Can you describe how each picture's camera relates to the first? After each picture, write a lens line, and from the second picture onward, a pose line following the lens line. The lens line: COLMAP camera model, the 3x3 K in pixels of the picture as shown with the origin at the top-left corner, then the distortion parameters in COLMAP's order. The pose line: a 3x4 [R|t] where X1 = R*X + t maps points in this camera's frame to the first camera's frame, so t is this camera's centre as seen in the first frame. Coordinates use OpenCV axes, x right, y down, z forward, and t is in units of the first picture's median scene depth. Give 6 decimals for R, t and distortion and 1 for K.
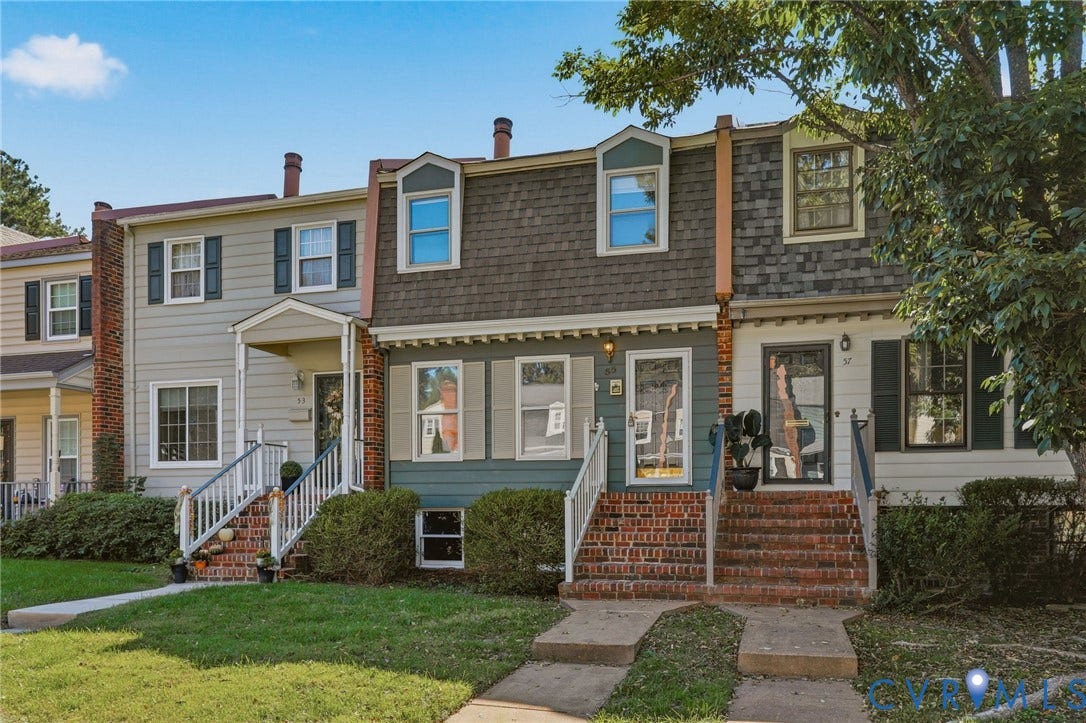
lens RADIAL K [[894.8, 0, 542.4], [0, 894.8, 432.6], [0, 0, 1]] dist [-0.004248, 0.003372]
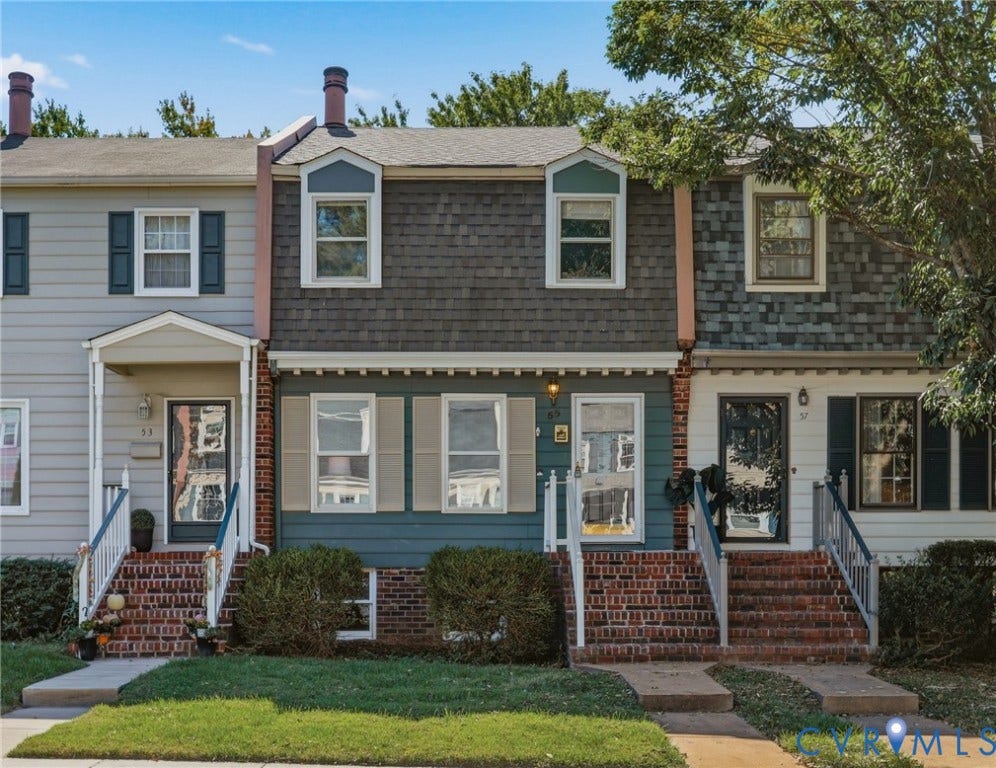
lens RADIAL K [[1468.1, 0, 498.0], [0, 1468.1, 384.0], [0, 0, 1]] dist [0.011043, -0.030607]
pose [[0.954143, 0.035266, 0.297266, -0.439610], [-0.025155, 0.998970, -0.037769, -0.045186], [-0.298291, 0.028559, 0.954048, -0.410630]]
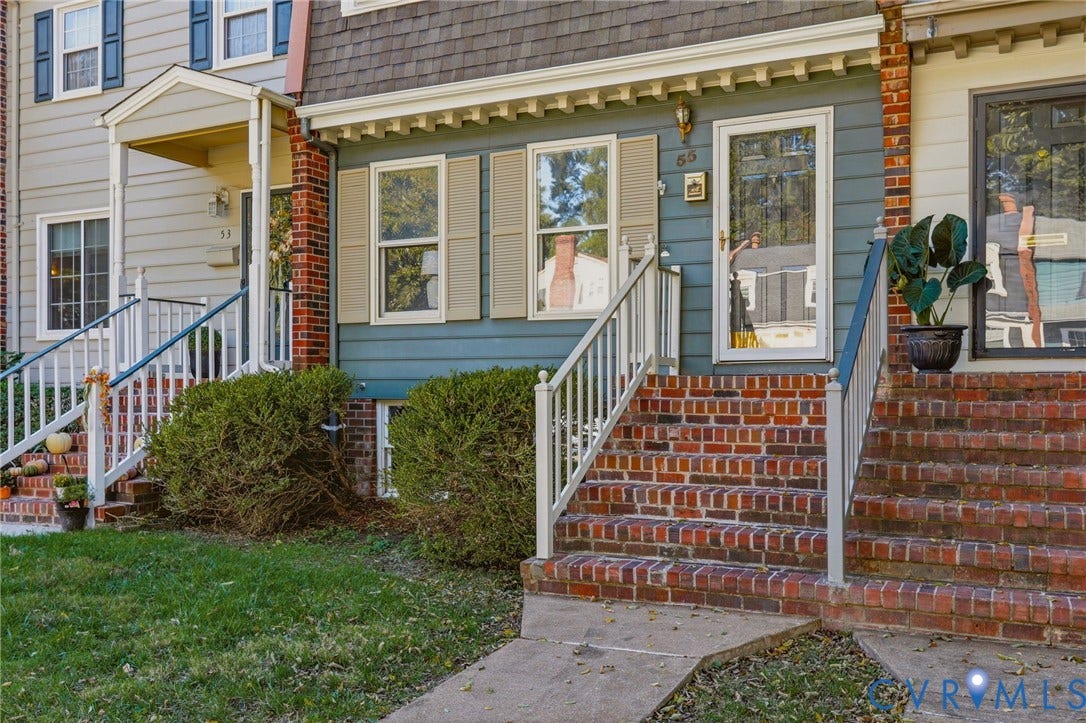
lens RADIAL K [[1027.4, 0, 542.0], [0, 1027.4, 337.9], [0, 0, 1]] dist [0.004972, -0.003493]
pose [[0.985374, -0.005879, -0.170303, 0.101699], [0.010836, 0.999544, 0.028189, 0.025532], [0.170059, -0.029622, 0.984989, 0.367038]]
